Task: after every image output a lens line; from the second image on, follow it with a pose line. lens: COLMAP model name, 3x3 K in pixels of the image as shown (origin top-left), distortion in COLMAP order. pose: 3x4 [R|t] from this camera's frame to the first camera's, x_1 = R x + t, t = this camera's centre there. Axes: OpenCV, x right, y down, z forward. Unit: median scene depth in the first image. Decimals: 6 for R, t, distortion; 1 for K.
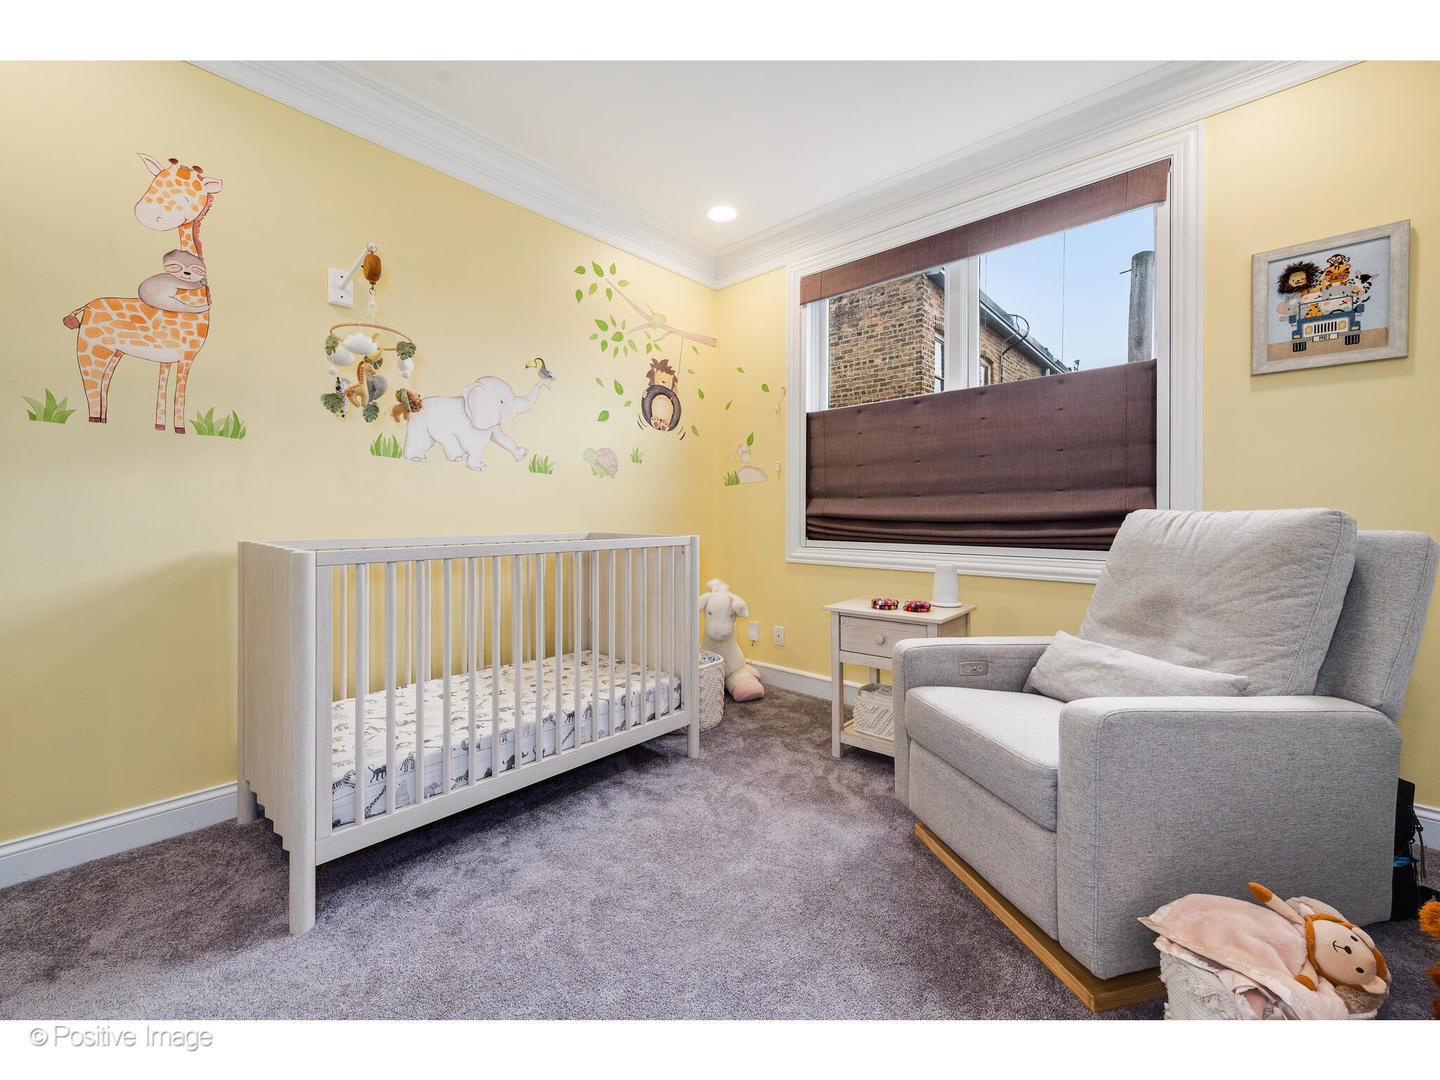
lens RADIAL K [[567.3, 0, 722.5], [0, 567.3, 526.7], [0, 0, 1]] dist [-0.000251, -0.000060]
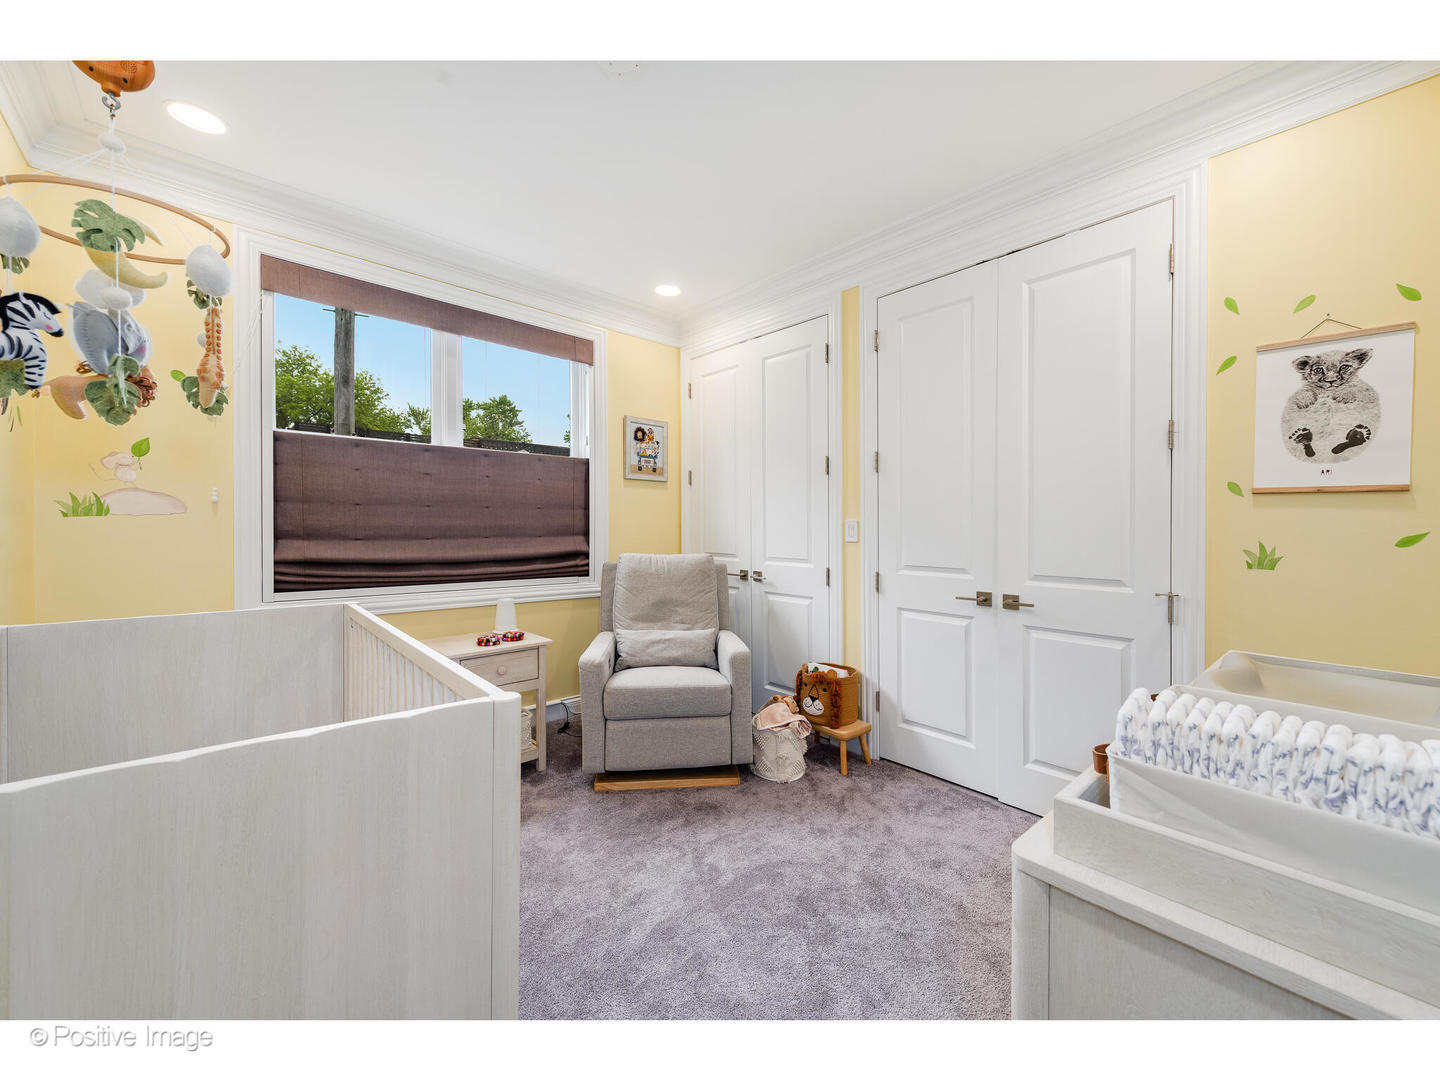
lens RADIAL K [[567.3, 0, 723.2], [0, 567.3, 533.4], [0, 0, 1]] dist [-0.000251, -0.000060]
pose [[0.095976, -0.009868, 0.995335, -0.767557], [0.008361, 0.999924, 0.009108, -0.081271], [-0.995349, 0.007448, 0.096051, 0.407655]]
